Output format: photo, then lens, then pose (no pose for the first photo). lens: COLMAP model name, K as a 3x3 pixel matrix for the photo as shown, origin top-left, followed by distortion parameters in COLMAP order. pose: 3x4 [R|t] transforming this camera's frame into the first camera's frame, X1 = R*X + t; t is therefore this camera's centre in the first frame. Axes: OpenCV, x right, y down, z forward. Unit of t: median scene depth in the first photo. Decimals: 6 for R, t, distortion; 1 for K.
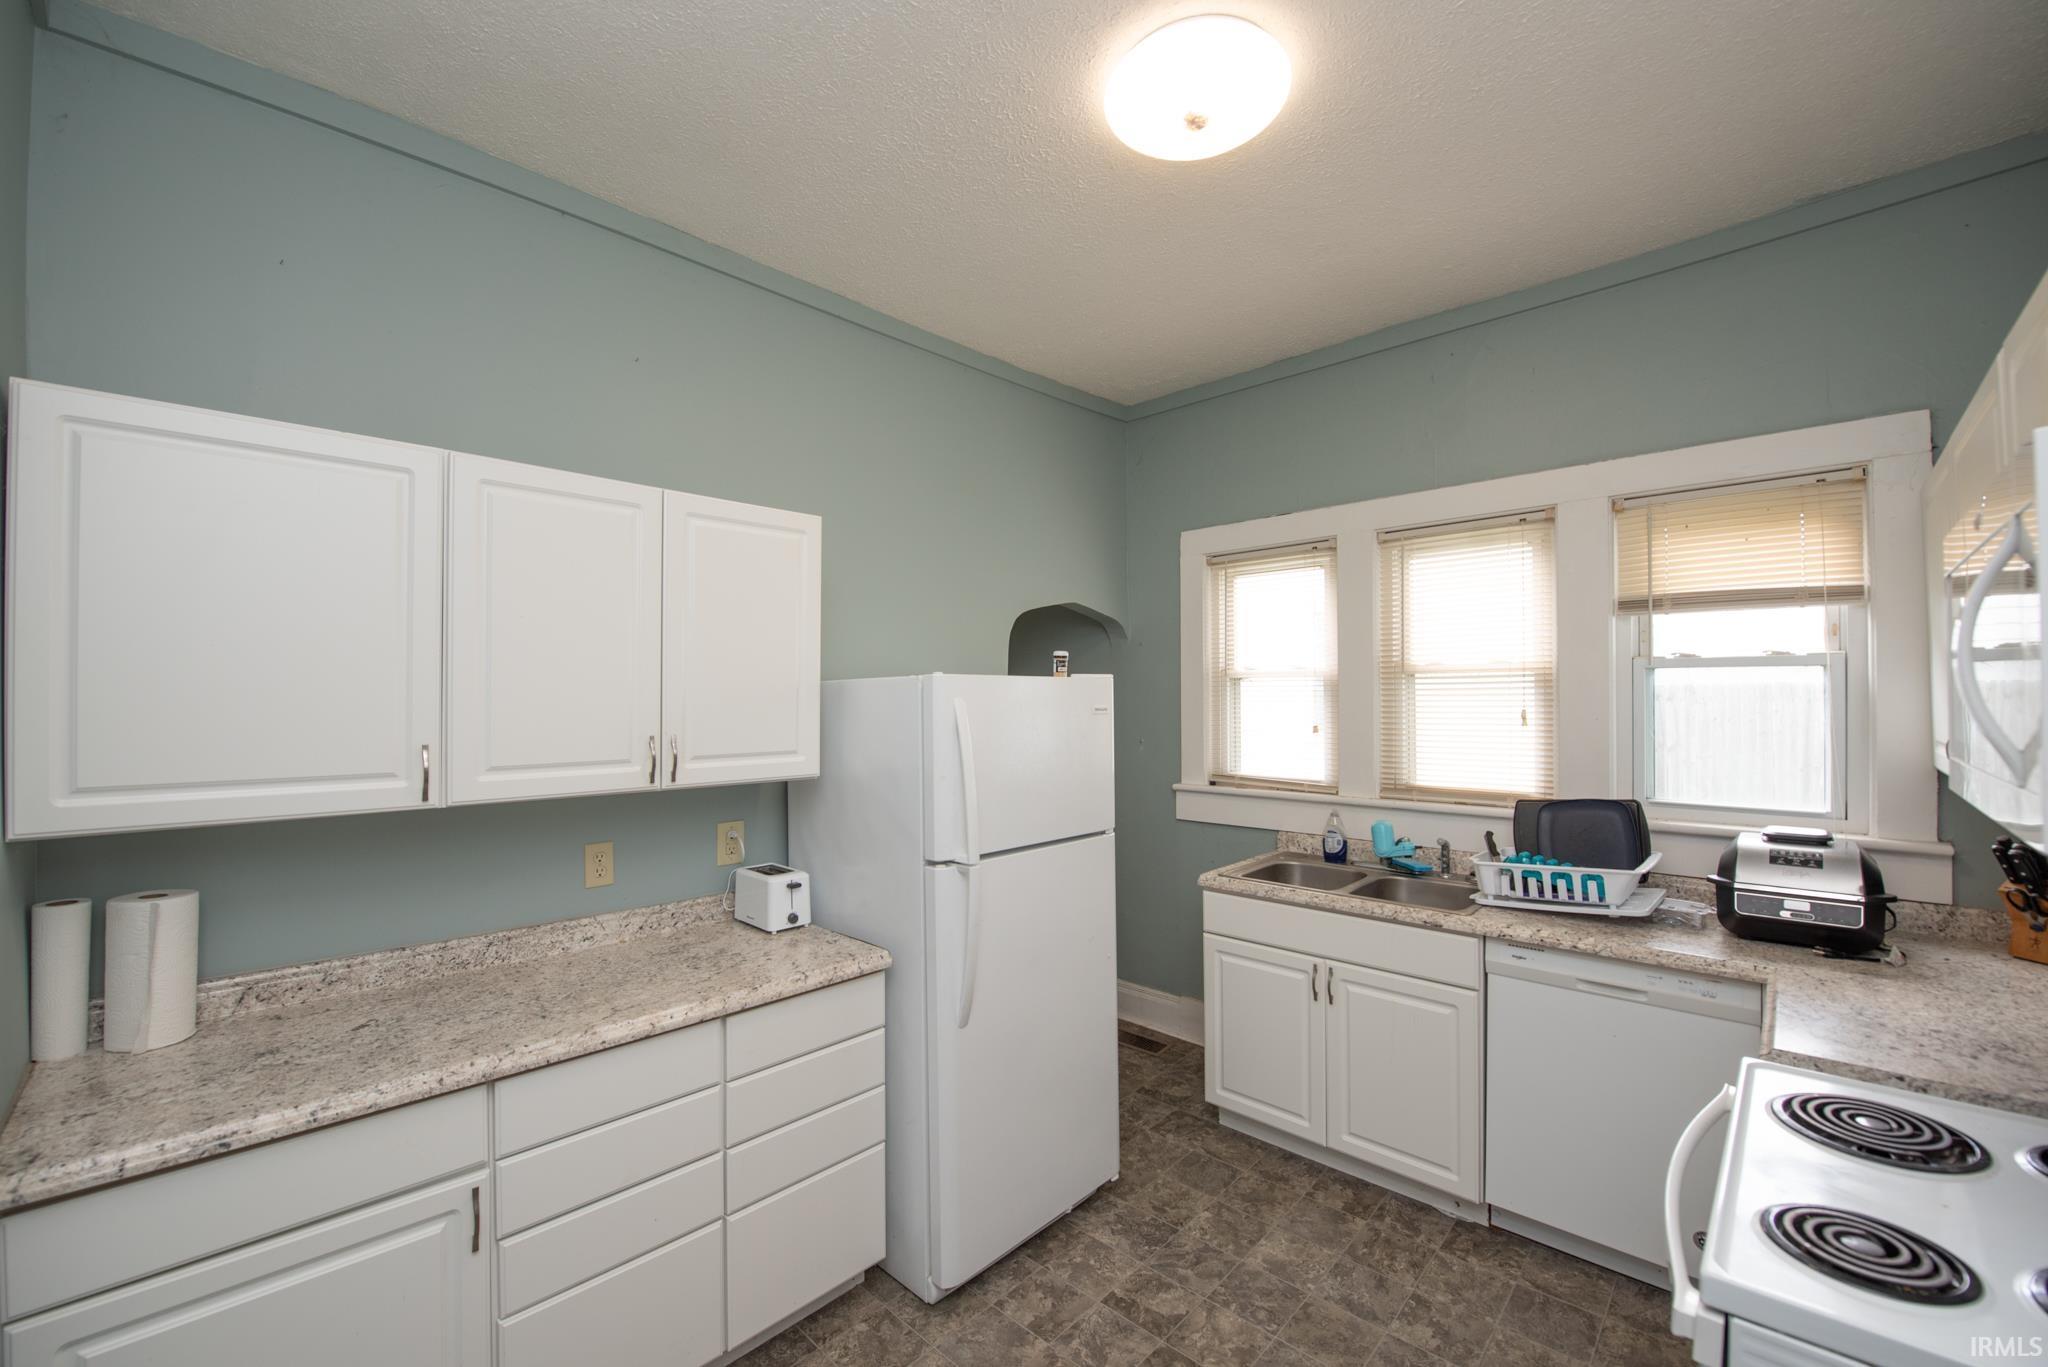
lens RADIAL K [[826.0, 0, 1017.4], [0, 826.0, 691.8], [0, 0, 1]] dist [-0.001050, -0.005970]
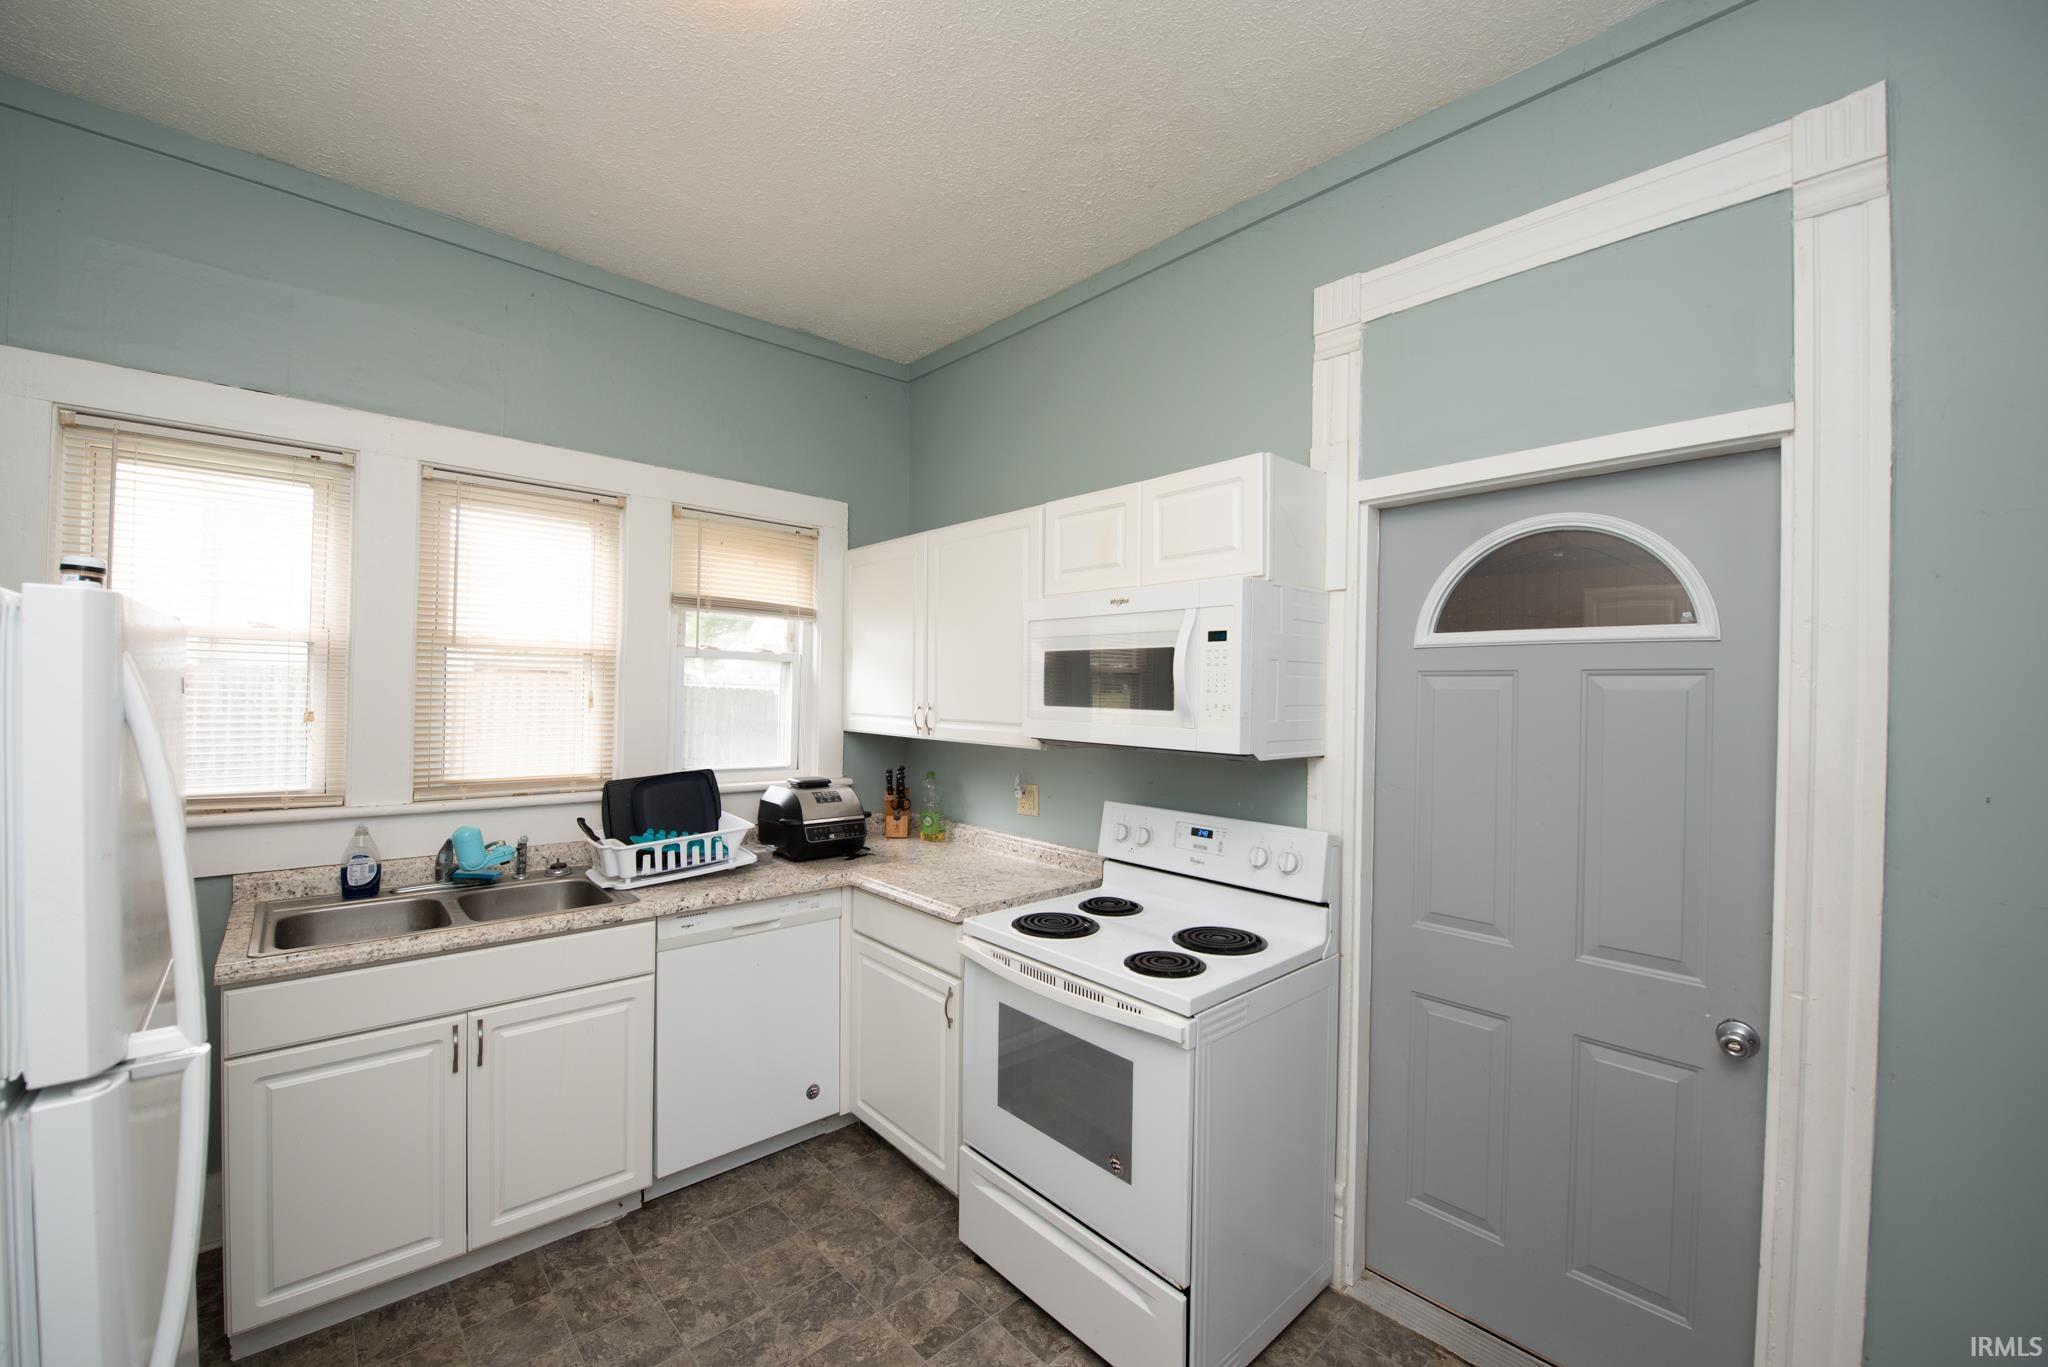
lens RADIAL K [[826.0, 0, 1017.4], [0, 826.0, 691.8], [0, 0, 1]] dist [-0.001050, -0.005970]
pose [[0.075200, 0.006844, 0.997145, -0.397634], [-0.027659, 0.999606, -0.004775, 0.014822], [-0.996785, -0.027221, 0.075360, 0.484580]]
